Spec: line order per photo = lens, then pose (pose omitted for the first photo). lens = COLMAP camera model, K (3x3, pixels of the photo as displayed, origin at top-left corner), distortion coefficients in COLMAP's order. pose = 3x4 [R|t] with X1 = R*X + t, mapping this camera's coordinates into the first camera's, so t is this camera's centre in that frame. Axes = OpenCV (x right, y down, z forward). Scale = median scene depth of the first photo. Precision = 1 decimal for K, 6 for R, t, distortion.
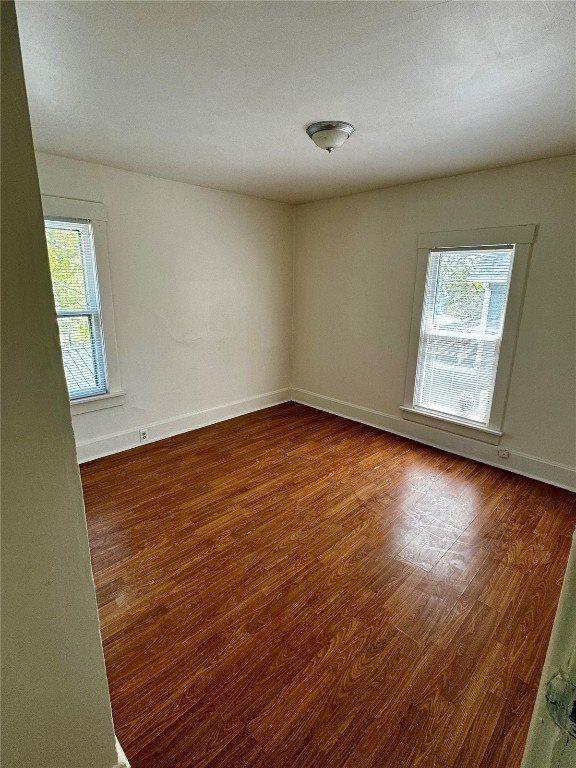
lens RADIAL K [[375.3, 0, 290.5], [0, 375.3, 382.4], [0, 0, 1]] dist [-0.002209, -0.000115]
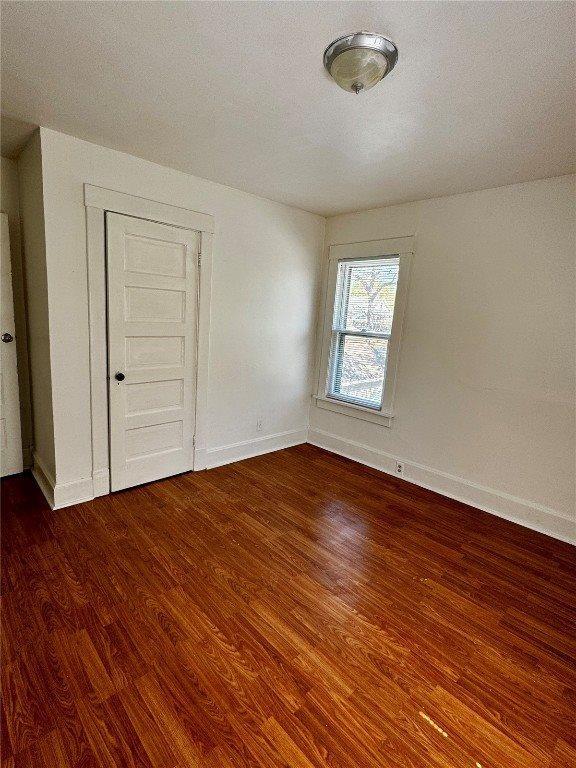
lens RADIAL K [[375.3, 0, 285.7], [0, 375.3, 382.5], [0, 0, 1]] dist [-0.002209, -0.000115]
pose [[-0.030096, 0.167352, -0.985438, 0.663523], [-0.312558, 0.934869, 0.168310, -0.168298], [0.949422, 0.313072, 0.024171, 0.814231]]
